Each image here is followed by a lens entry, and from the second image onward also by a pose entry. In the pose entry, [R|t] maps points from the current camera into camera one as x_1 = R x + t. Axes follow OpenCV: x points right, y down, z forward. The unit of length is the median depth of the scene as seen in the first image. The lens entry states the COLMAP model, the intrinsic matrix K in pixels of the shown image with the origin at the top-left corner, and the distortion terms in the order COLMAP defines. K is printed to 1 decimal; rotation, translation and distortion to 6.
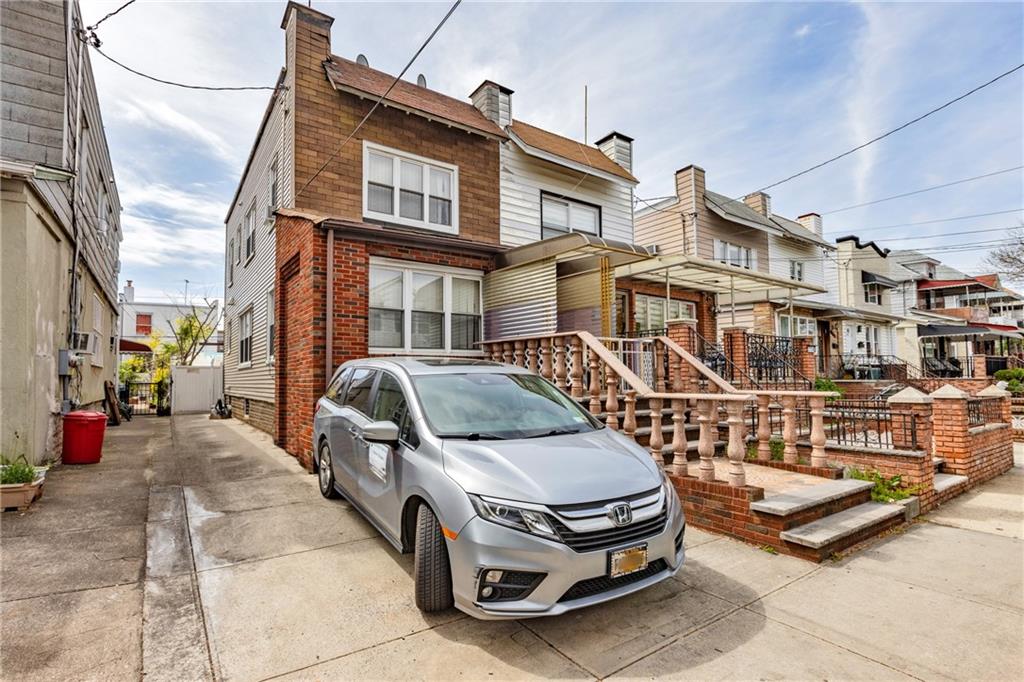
lens RADIAL K [[487.0, 0, 512.0], [0, 487.0, 341.0], [0, 0, 1]] dist [0.001909, 0.000433]
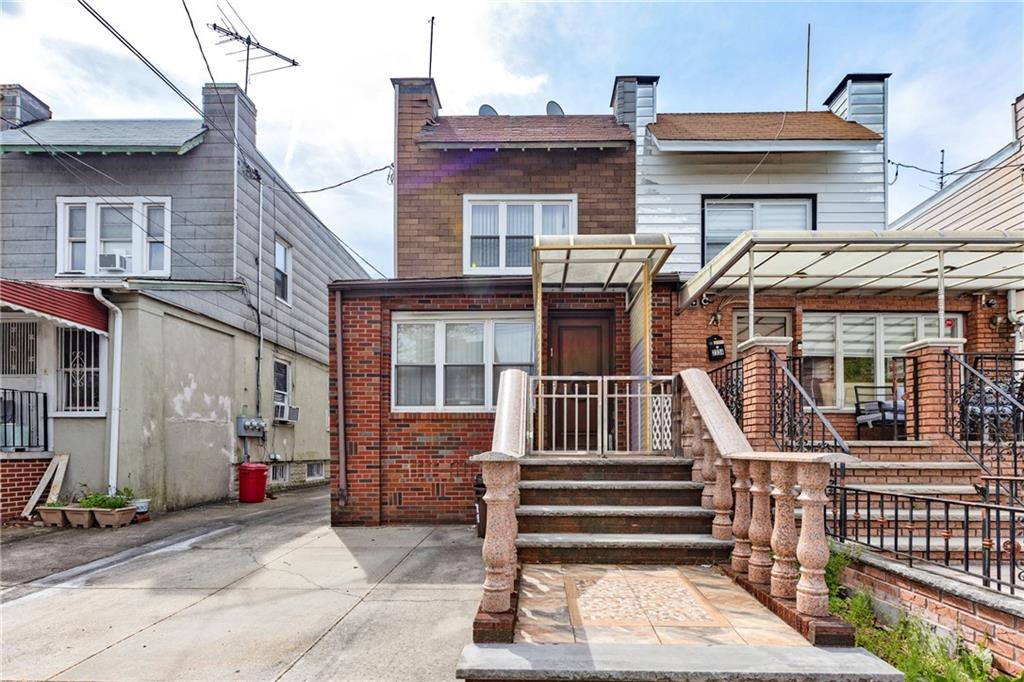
lens RADIAL K [[497.8, 0, 558.1], [0, 497.8, 437.4], [0, 0, 1]] dist [0.000343, 0.000527]
pose [[0.813425, -0.006406, -0.581634, 0.376076], [0.037201, 0.998465, 0.041029, 0.031941], [0.580478, -0.055012, 0.812415, 0.251667]]
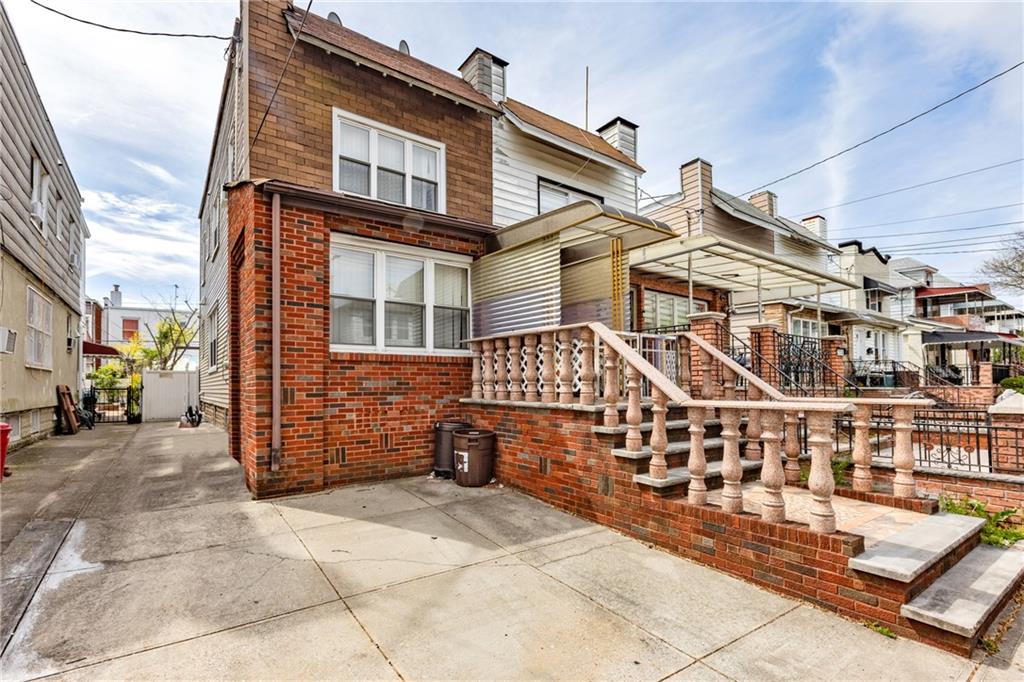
lens RADIAL K [[466.0, 0, 507.8], [0, 466.0, 366.6], [0, 0, 1]] dist [0.001379, -0.000278]
pose [[0.999990, 0.002668, 0.003561, 0.000795], [-0.002786, 0.999430, 0.033653, 0.015942], [-0.003469, -0.033663, 0.999427, 0.144600]]
